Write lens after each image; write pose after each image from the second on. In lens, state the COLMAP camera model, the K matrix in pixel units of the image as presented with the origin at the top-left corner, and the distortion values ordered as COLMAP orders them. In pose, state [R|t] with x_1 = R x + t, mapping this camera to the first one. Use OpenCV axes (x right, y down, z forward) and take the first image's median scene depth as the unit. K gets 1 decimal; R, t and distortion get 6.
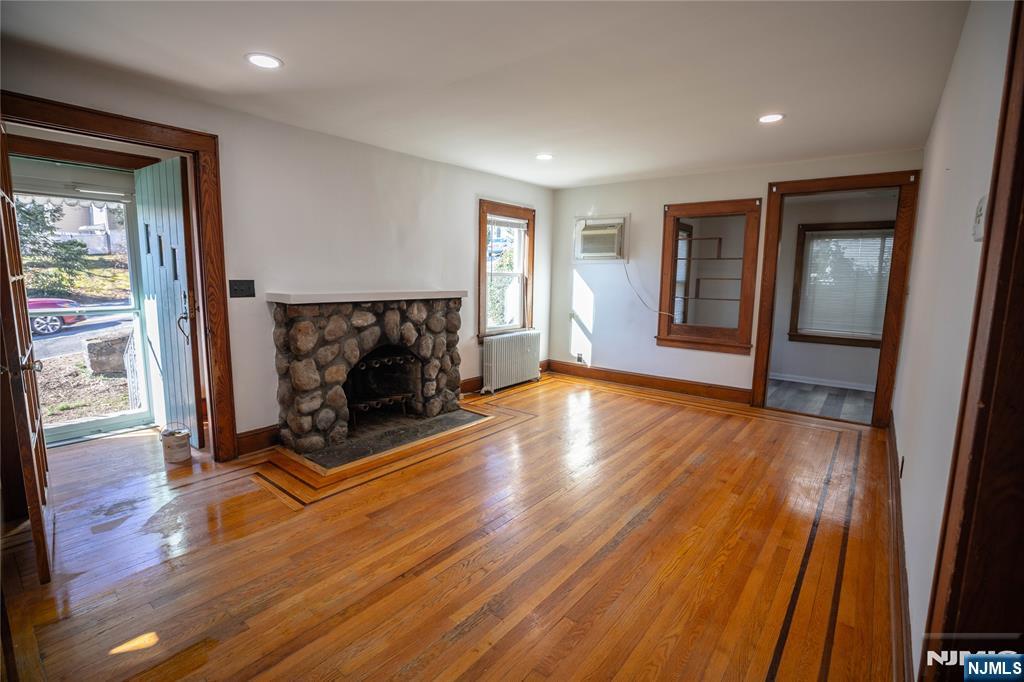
lens RADIAL K [[482.3, 0, 512.0], [0, 482.3, 341.0], [0, 0, 1]] dist [-0.027417, 0.000983]
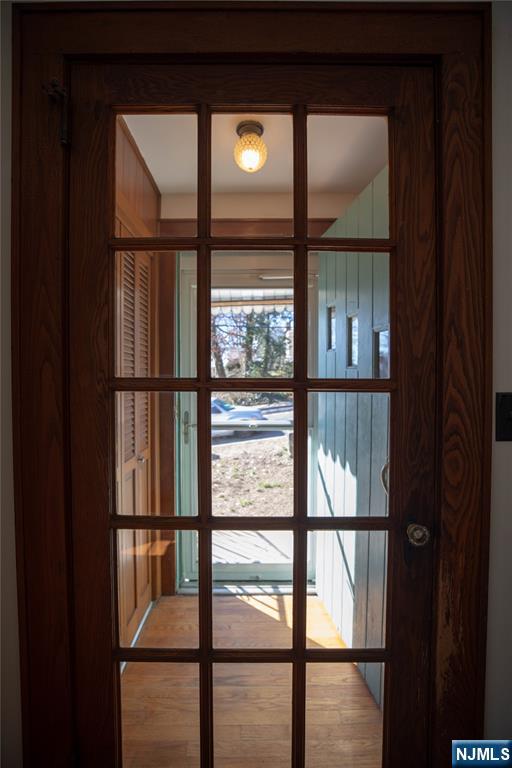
lens RADIAL K [[390.3, 0, 256.0], [0, 390.3, 384.0], [0, 0, 1]] dist [-0.027267, 0.001222]
pose [[0.665708, -0.006082, -0.746188, -0.317824], [-0.091856, 0.991694, -0.090032, -0.058522], [0.740538, 0.128477, 0.659619, 0.430182]]
